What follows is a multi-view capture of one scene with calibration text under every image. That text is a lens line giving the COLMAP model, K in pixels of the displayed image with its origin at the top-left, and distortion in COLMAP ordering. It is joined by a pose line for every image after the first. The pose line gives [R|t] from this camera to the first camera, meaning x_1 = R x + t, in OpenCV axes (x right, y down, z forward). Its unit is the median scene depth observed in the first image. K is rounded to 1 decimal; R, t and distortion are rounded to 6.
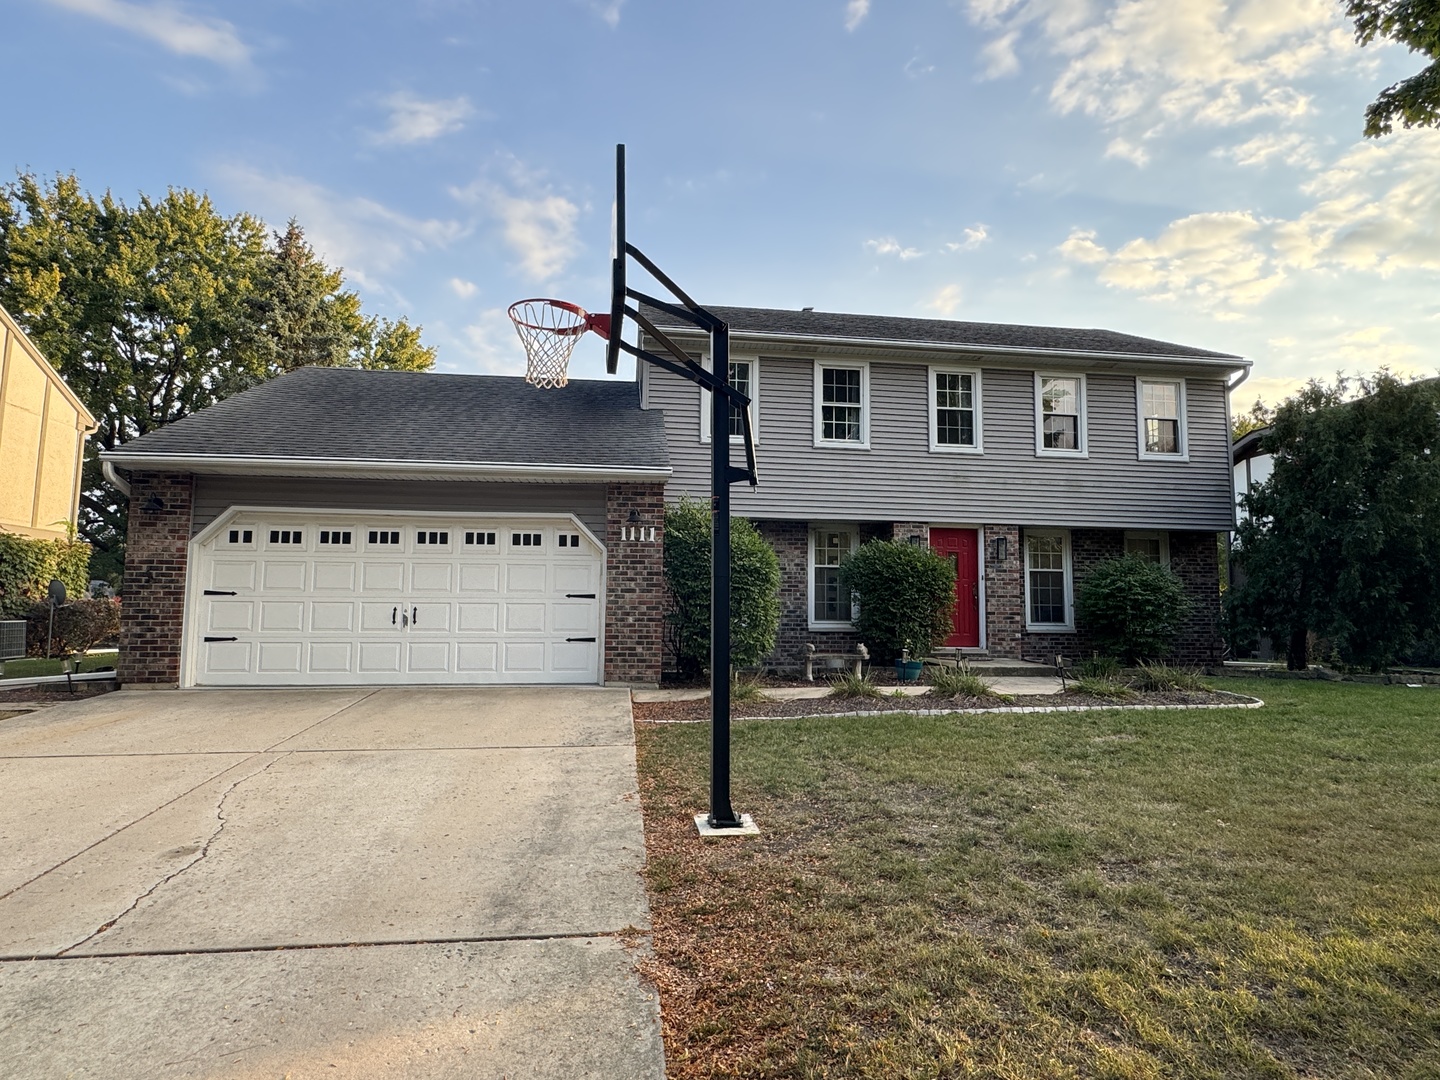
lens RADIAL K [[779.1, 0, 718.3], [0, 779.1, 541.7], [0, 0, 1]] dist [0.001947, 0.000668]
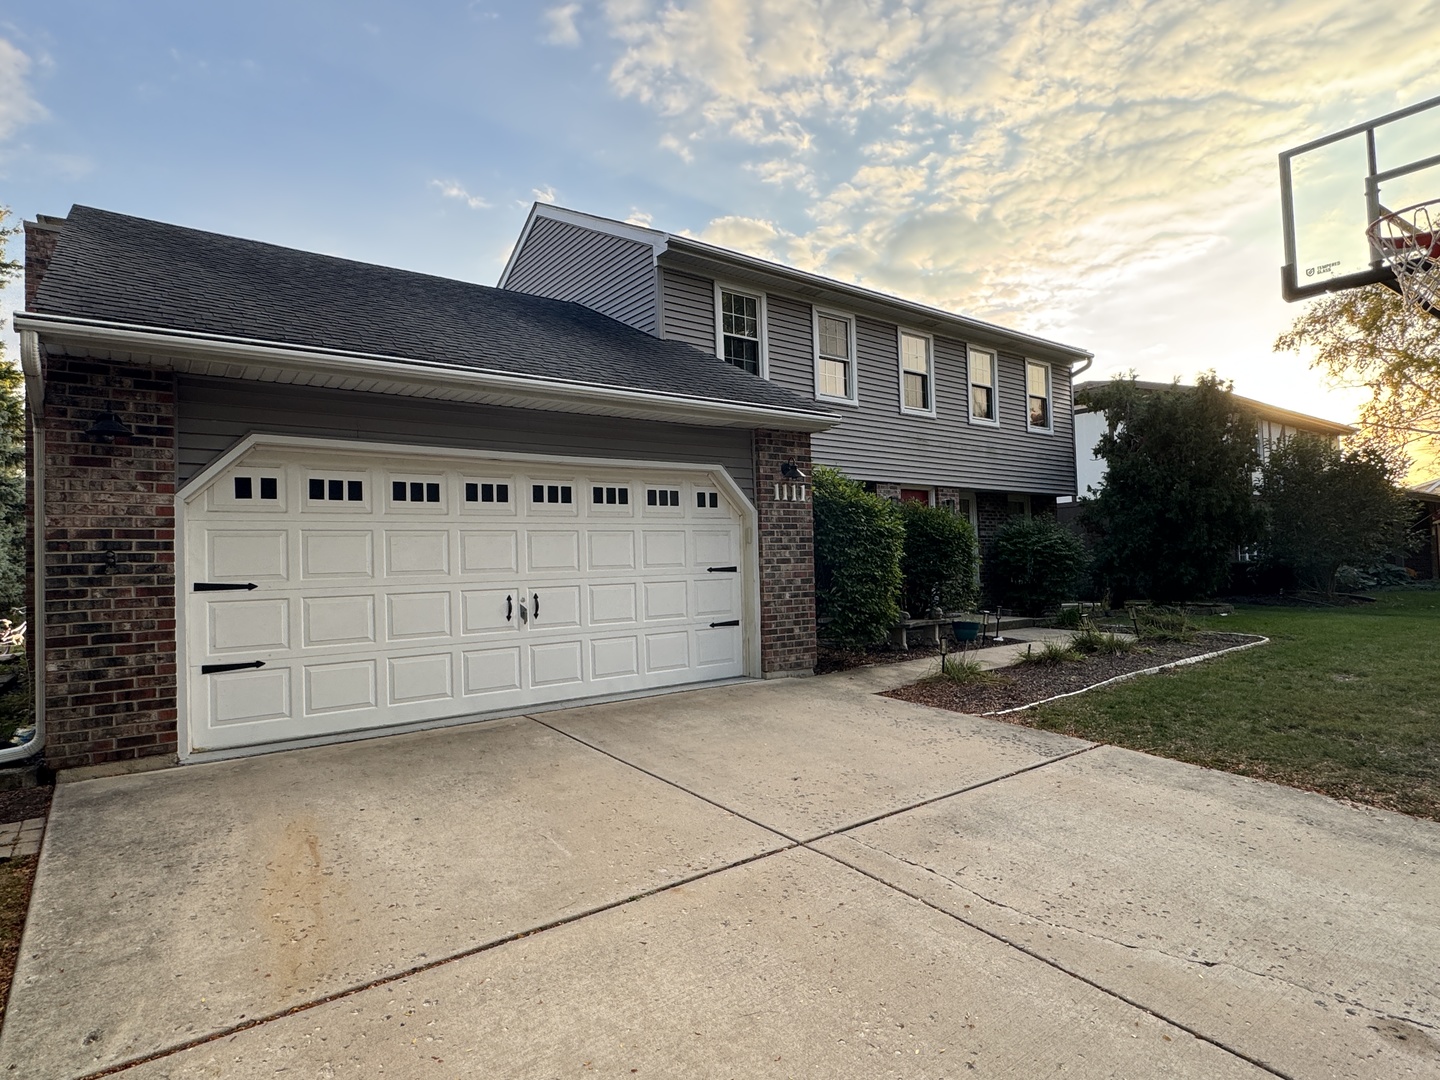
lens RADIAL K [[779.1, 0, 720.4], [0, 779.1, 539.7], [0, 0, 1]] dist [0.001947, 0.000668]
pose [[0.871075, -0.015739, 0.490898, -0.585377], [-0.011071, 0.998603, 0.051662, -0.001816], [-0.491026, -0.050436, 0.869684, 0.317557]]
